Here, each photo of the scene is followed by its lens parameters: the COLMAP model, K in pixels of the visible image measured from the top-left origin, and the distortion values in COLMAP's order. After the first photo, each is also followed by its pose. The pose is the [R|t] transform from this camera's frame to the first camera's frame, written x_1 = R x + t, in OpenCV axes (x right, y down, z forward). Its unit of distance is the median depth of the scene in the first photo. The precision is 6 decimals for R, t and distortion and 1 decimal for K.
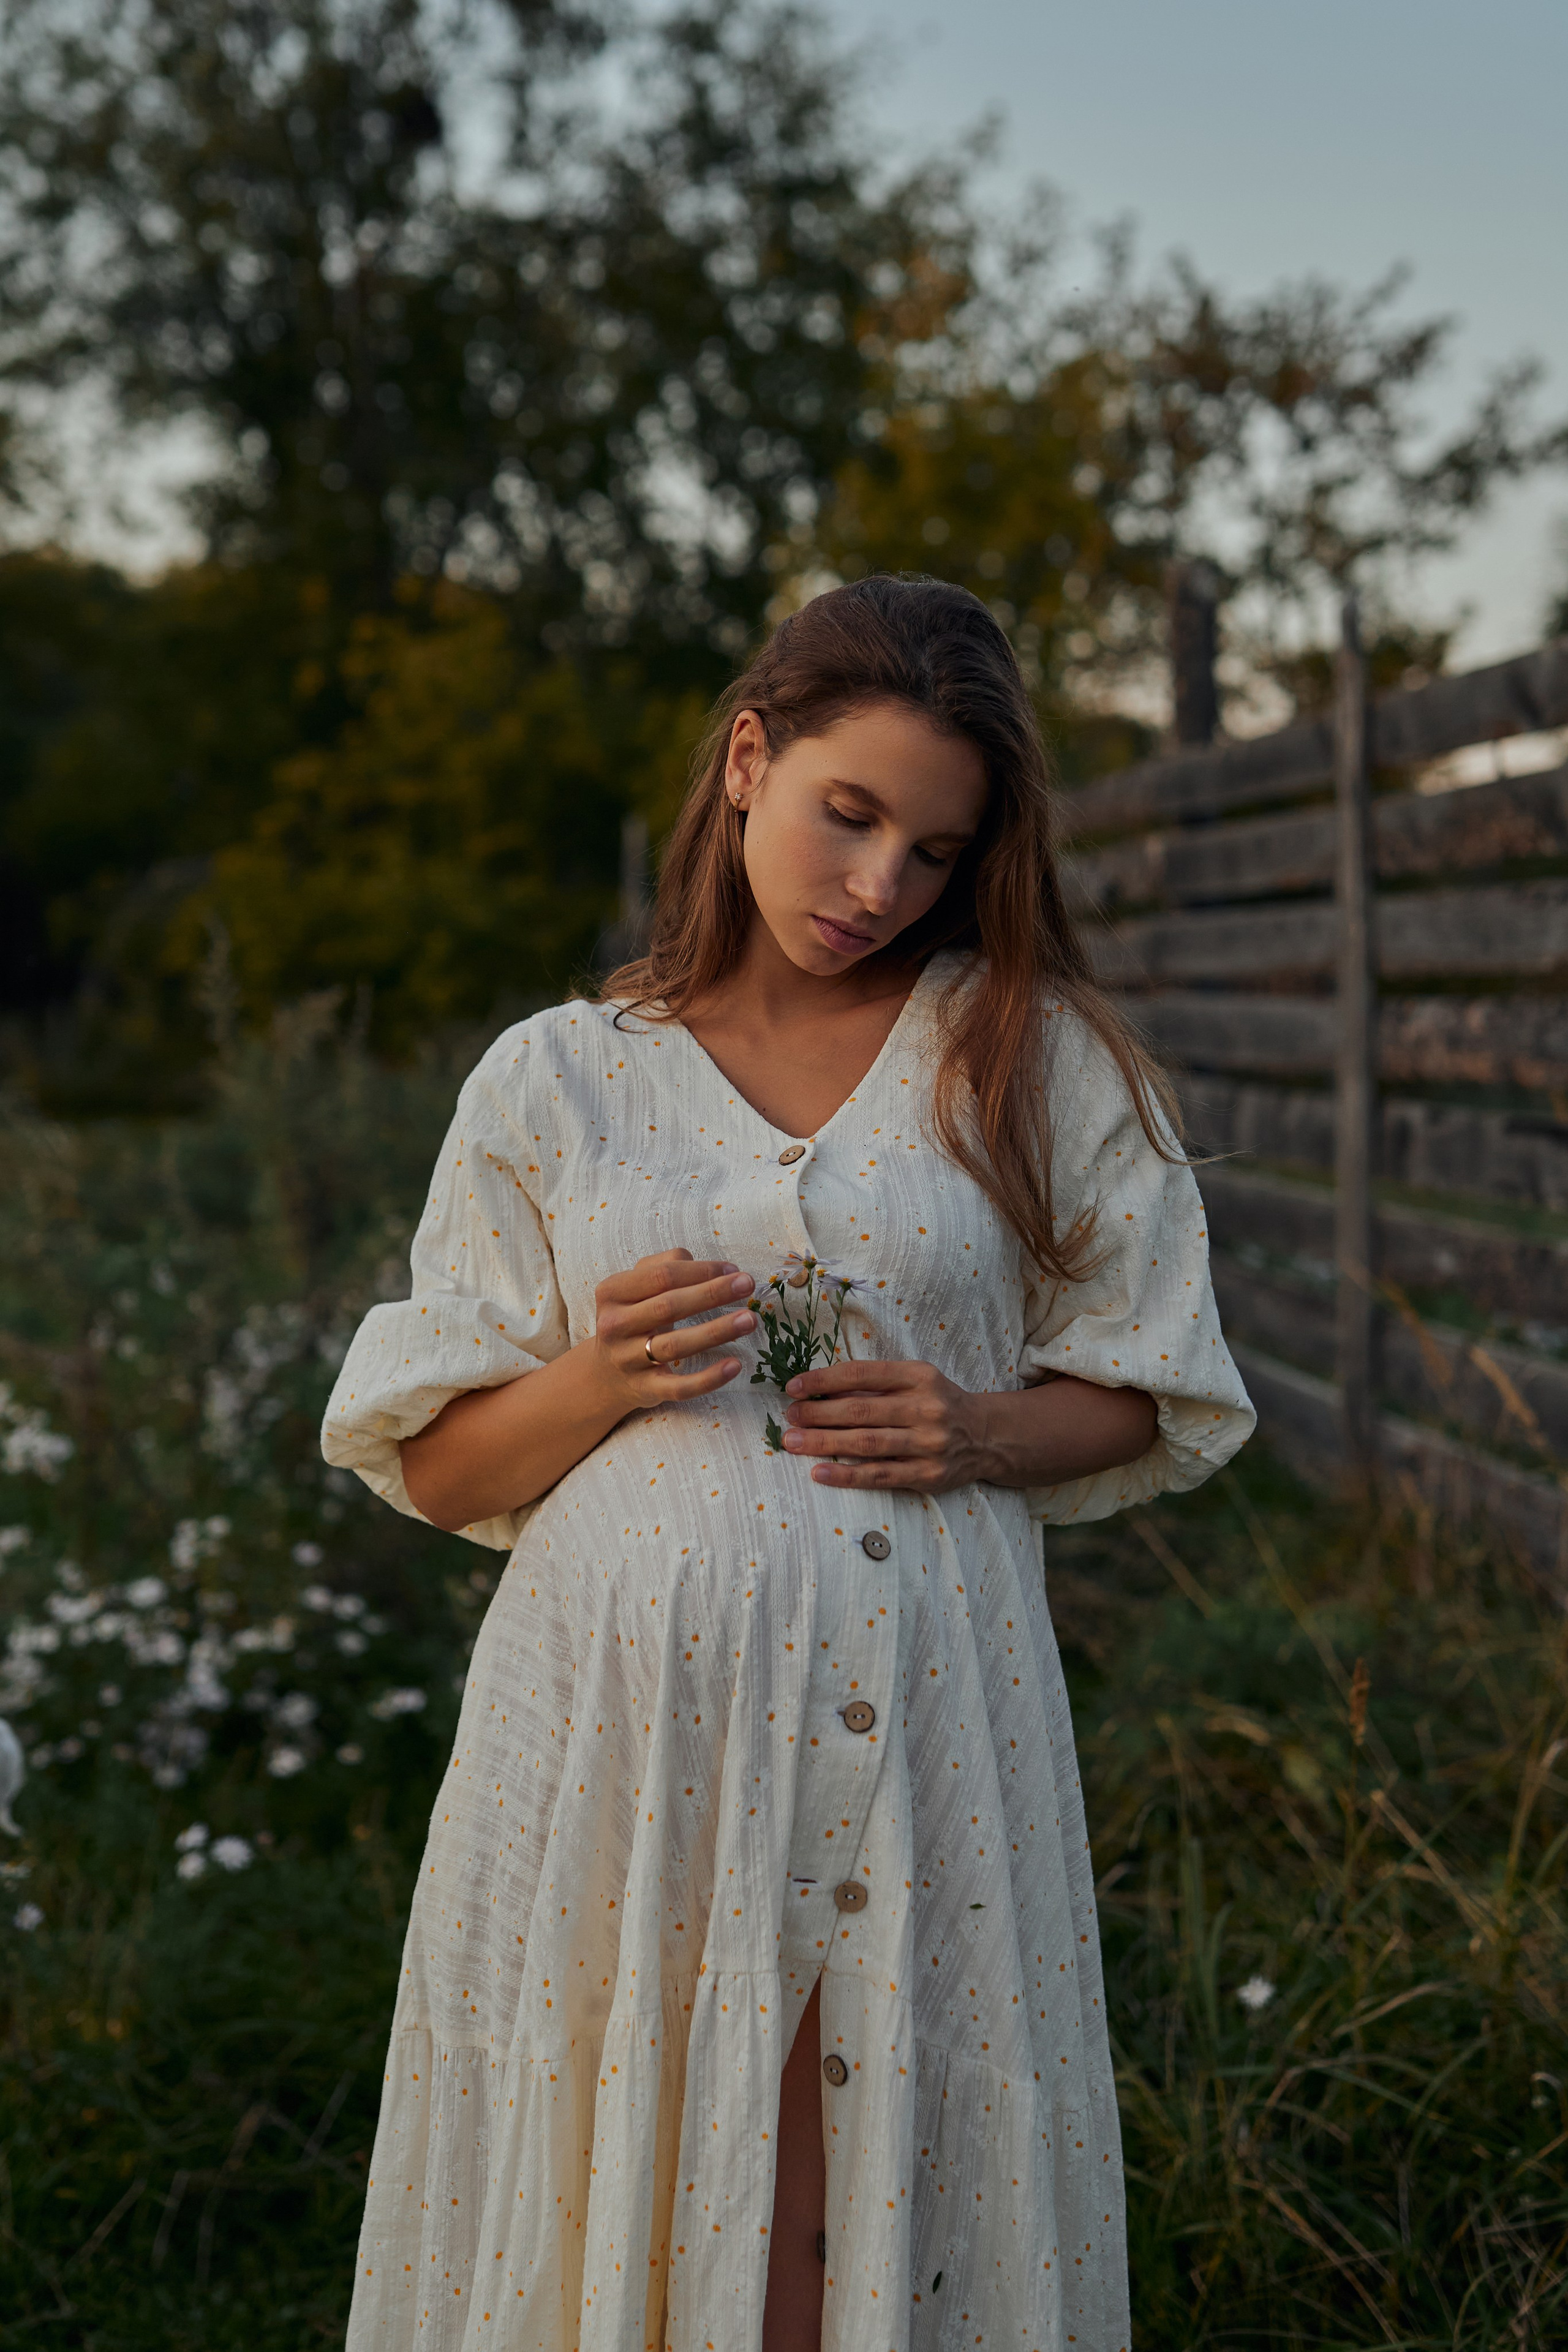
lens RADIAL K [[3440.2, 0, 782.6], [0, 3440.2, 1074.0], [0, 0, 1]] dist [-0.004366, 0.020755]
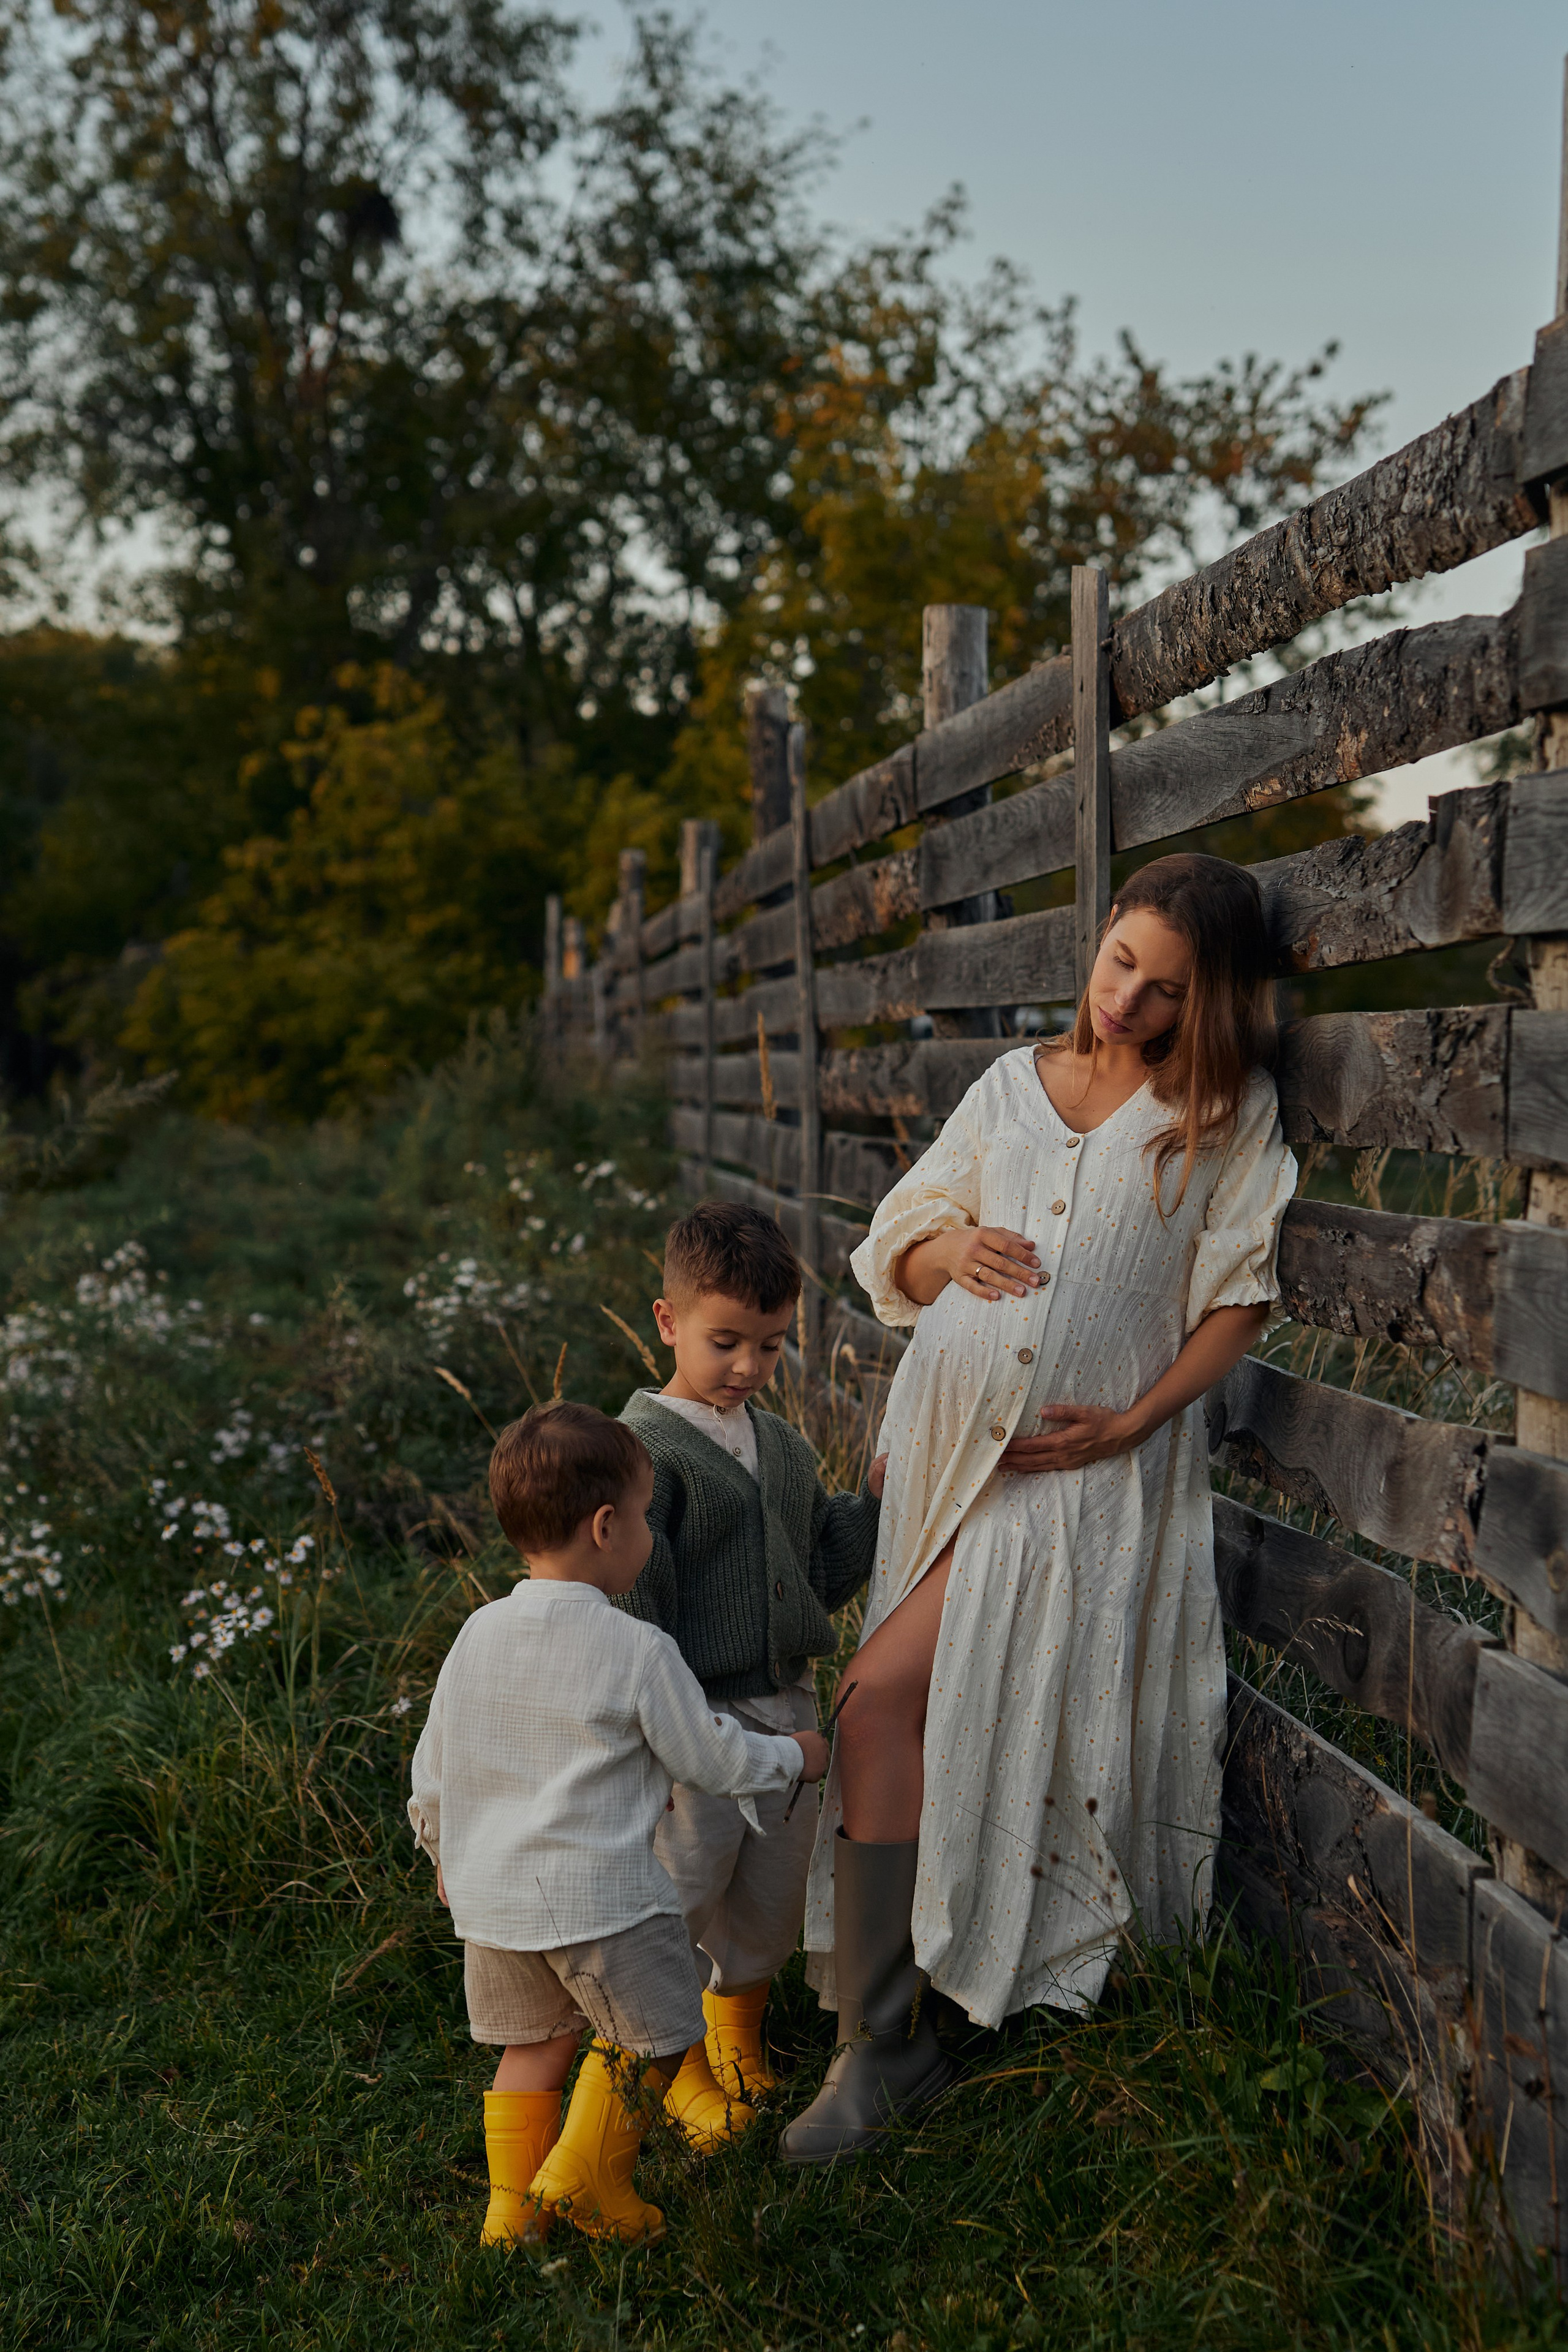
lens RADIAL K [[3506.5, 0, 765.6], [0, 3506.5, 1223.1], [0, 0, 1]] dist [-0.014212, 0.025975]
pose [[0.999685, -0.011689, -0.022228, 0.030909], [0.012160, 0.999702, 0.021176, 0.002400], [0.021974, -0.021440, 0.999529, -0.047775]]
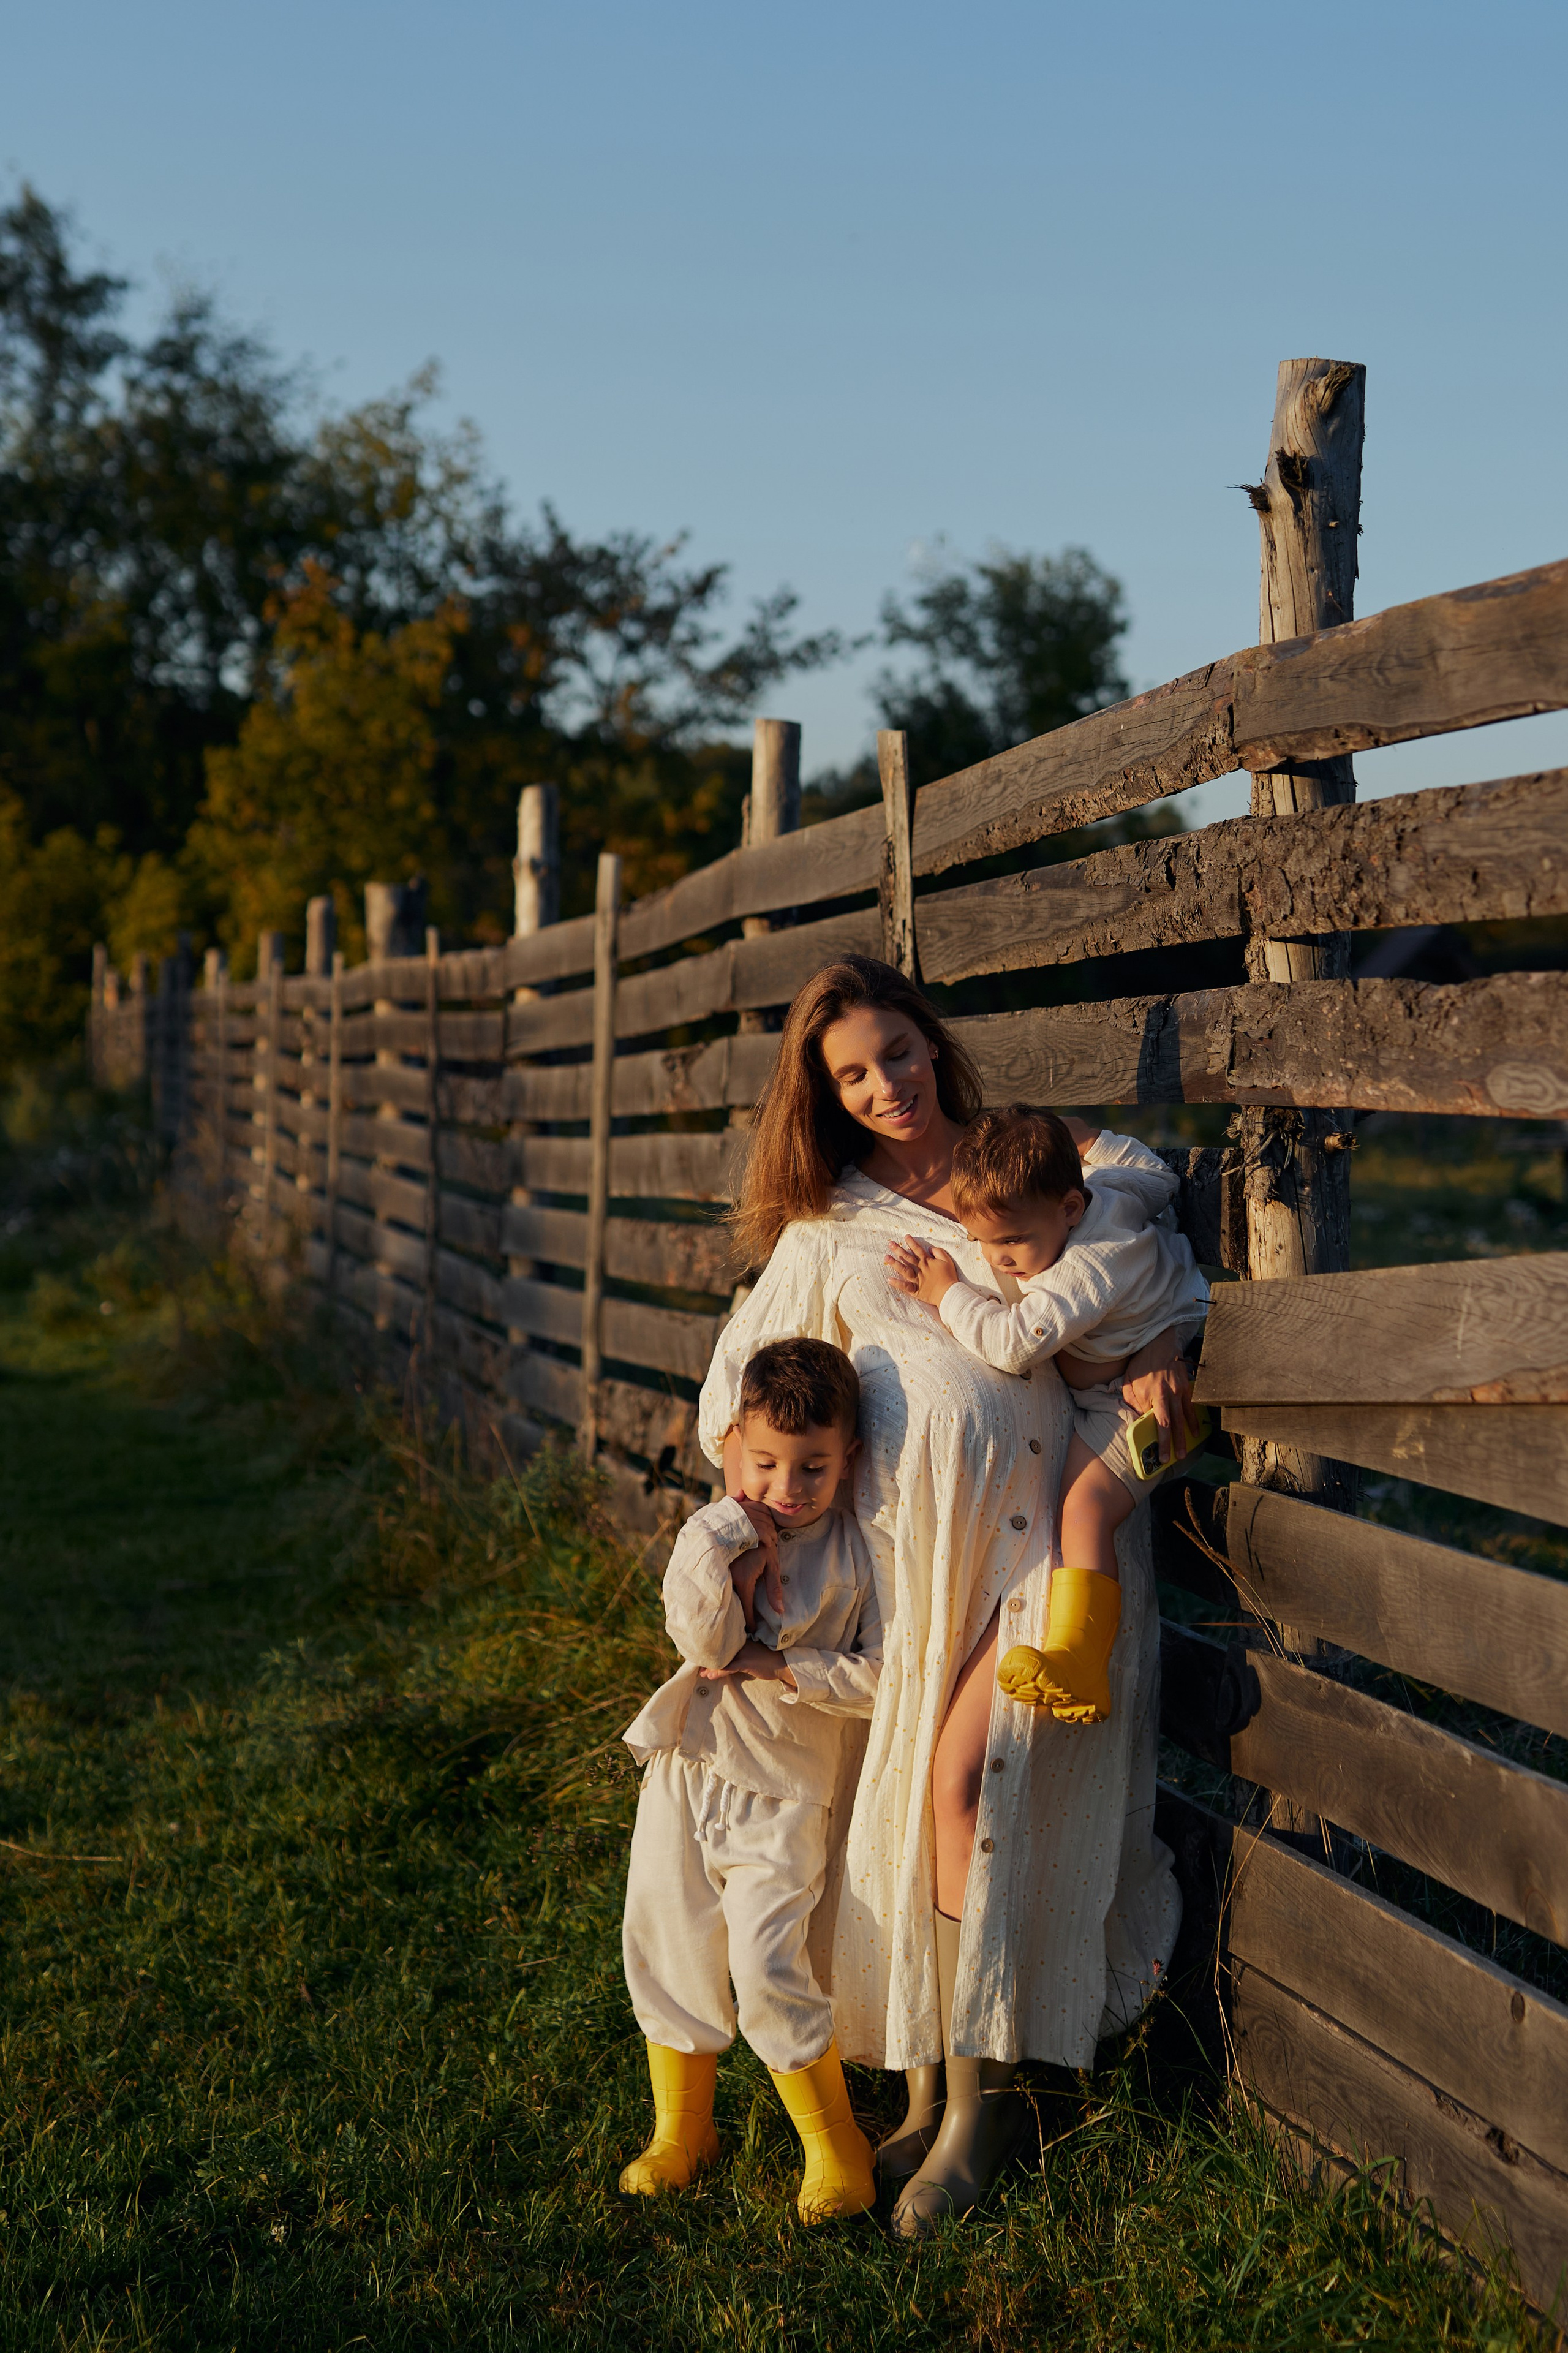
lens RADIAL K [[3954.3, 0, 784.5], [0, 3954.3, 1081.7], [0, 0, 1]] dist [-0.016409, -0.002998]
pose [[0.995870, -0.001148, 0.090785, 0.072721], [0.002317, 0.999916, -0.012775, 0.008571], [-0.090763, 0.012933, 0.995789, -0.580348]]
